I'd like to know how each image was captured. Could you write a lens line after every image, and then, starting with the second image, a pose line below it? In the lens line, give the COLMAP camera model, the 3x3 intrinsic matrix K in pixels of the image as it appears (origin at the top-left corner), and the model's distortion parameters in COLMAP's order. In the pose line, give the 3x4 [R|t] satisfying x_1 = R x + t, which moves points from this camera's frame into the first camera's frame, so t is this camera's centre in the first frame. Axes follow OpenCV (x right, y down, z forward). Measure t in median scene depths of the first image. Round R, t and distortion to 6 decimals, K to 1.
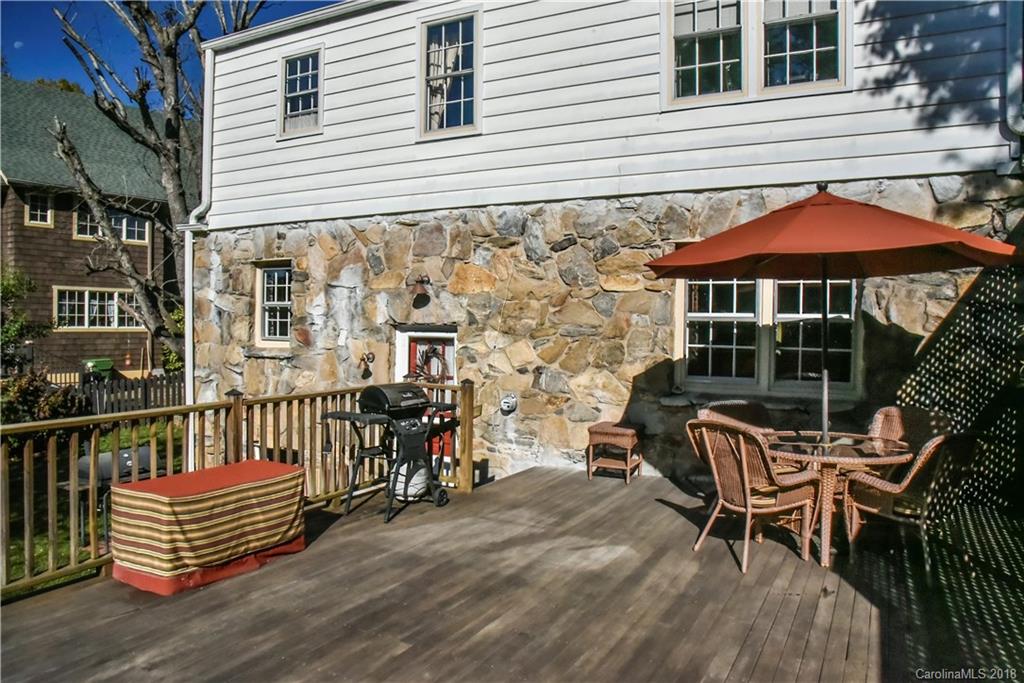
lens RADIAL K [[714.0, 0, 512.7], [0, 714.0, 335.7], [0, 0, 1]] dist [-0.086809, 0.035736]
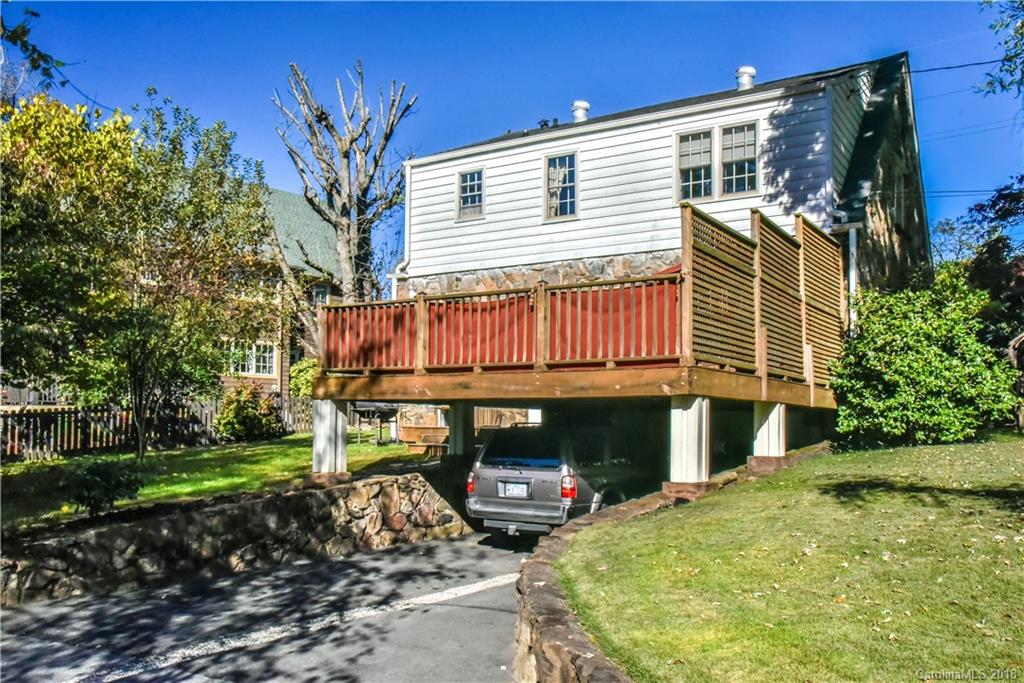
lens RADIAL K [[918.9, 0, 520.8], [0, 918.9, 403.6], [0, 0, 1]] dist [0.023619, -0.007749]
pose [[0.996890, -0.003867, -0.078713, -0.010121], [0.000097, 0.998855, -0.047847, 0.301930], [0.078808, 0.047690, 0.995748, -1.343870]]
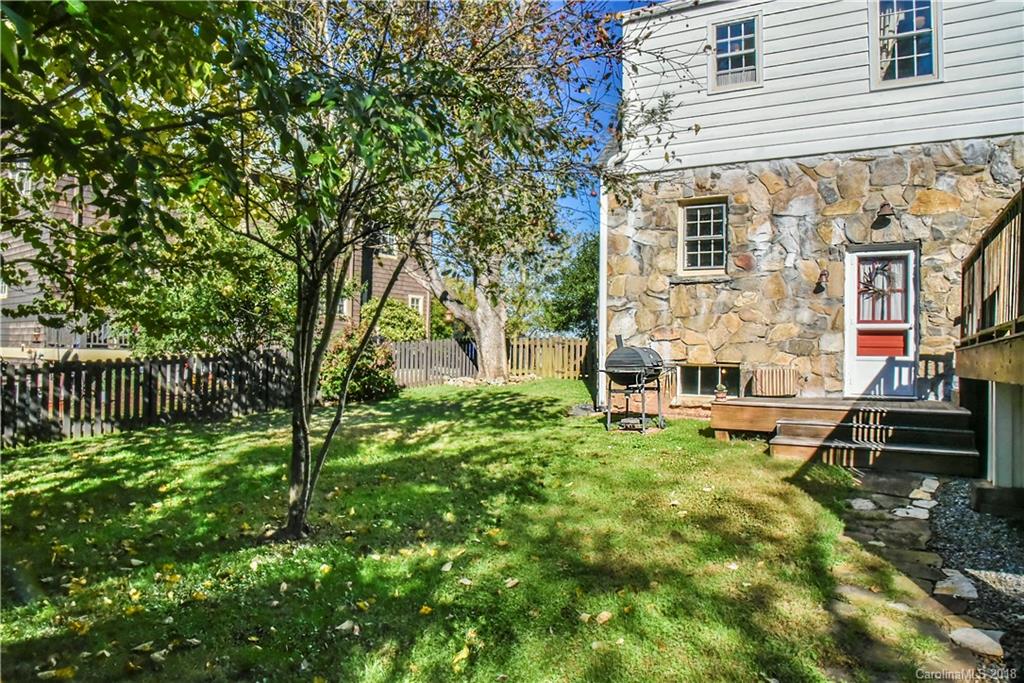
lens RADIAL K [[714.0, 0, 513.0], [0, 714.0, 339.8], [0, 0, 1]] dist [-0.086809, 0.035736]
pose [[0.999849, 0.007749, -0.015562, -0.740977], [-0.008526, 0.998686, -0.050526, 0.214201], [0.015150, 0.050651, 0.998601, -0.151988]]
